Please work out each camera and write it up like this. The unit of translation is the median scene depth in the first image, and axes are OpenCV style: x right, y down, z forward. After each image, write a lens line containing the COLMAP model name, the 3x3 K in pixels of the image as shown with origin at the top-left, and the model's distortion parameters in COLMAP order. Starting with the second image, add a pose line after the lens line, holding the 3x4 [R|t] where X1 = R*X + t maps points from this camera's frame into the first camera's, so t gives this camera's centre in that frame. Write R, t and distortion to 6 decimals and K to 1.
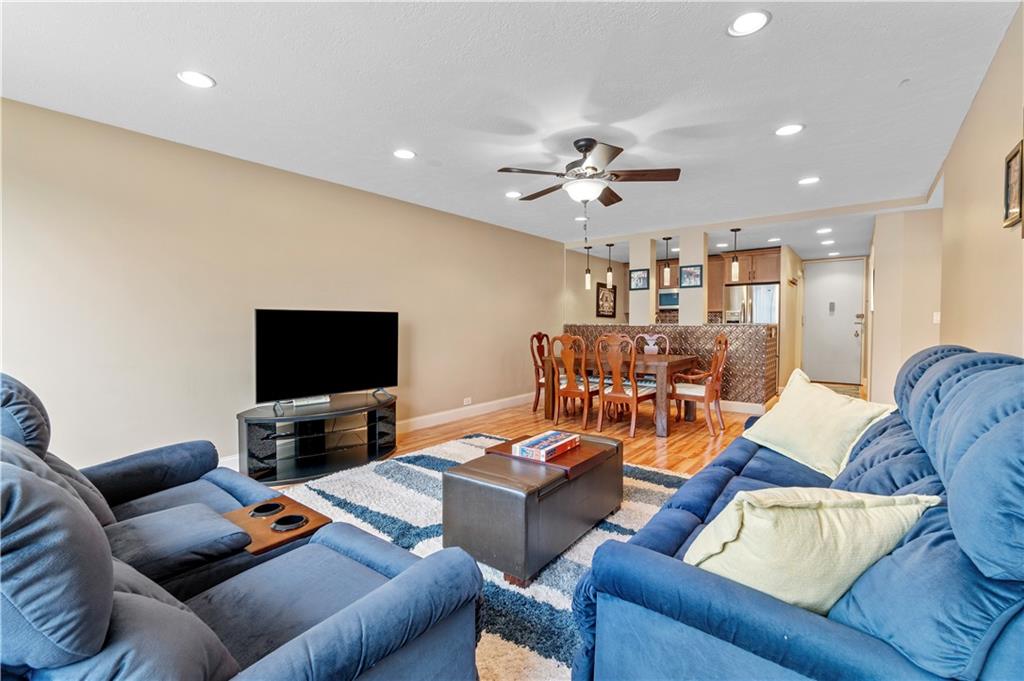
lens RADIAL K [[441.8, 0, 510.5], [0, 441.8, 337.4], [0, 0, 1]] dist [0.000040, -0.000055]
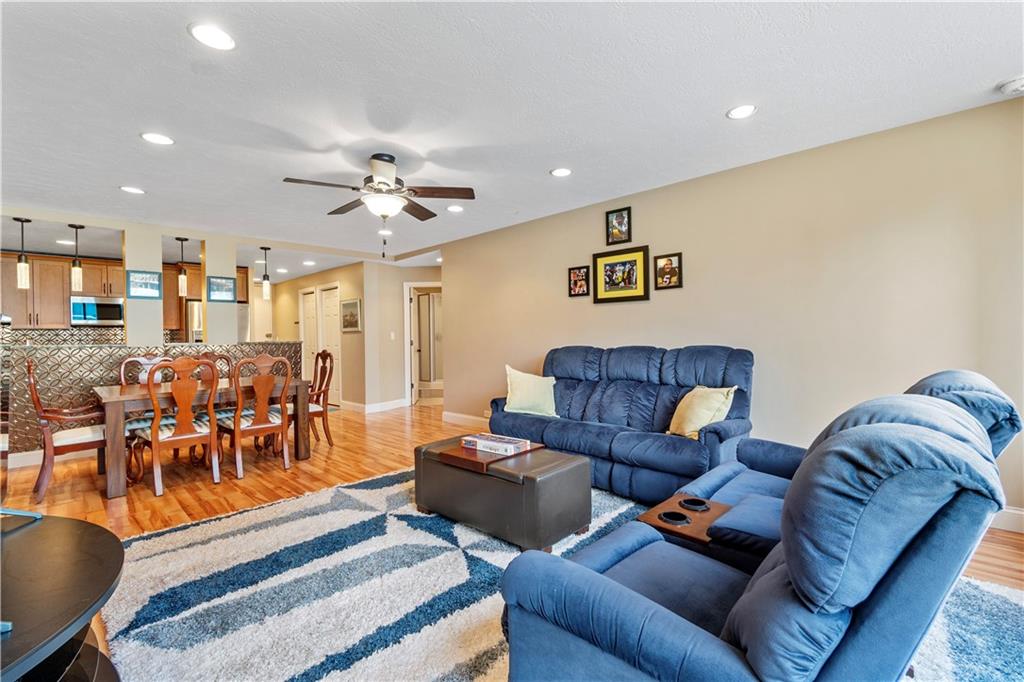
lens RADIAL K [[449.7, 0, 510.8], [0, 449.7, 335.2], [0, 0, 1]] dist [-0.004965, -0.000589]
pose [[0.120903, 0.004606, 0.992654, -0.669830], [0.048442, 0.998770, -0.010534, -0.012938], [-0.991482, 0.049360, 0.120531, 0.510039]]
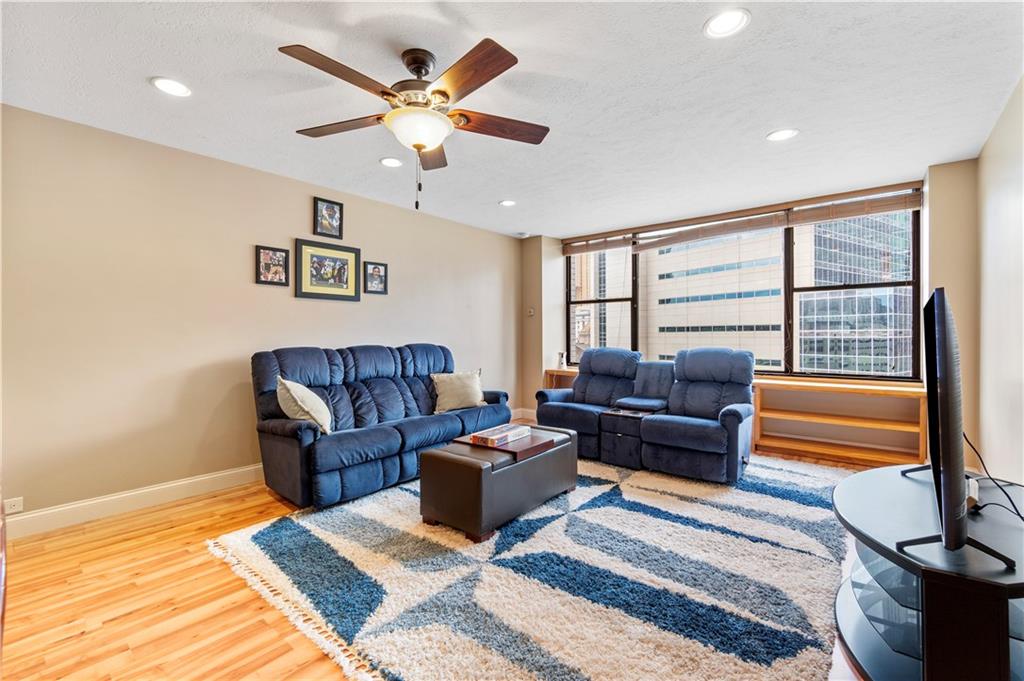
lens RADIAL K [[449.7, 0, 510.8], [0, 449.7, 334.7], [0, 0, 1]] dist [-0.004965, -0.000589]
pose [[-0.999243, 0.009365, 0.037754, 0.012655], [0.010560, 0.999446, 0.031573, -0.040844], [-0.037438, 0.031948, -0.998788, 1.401503]]
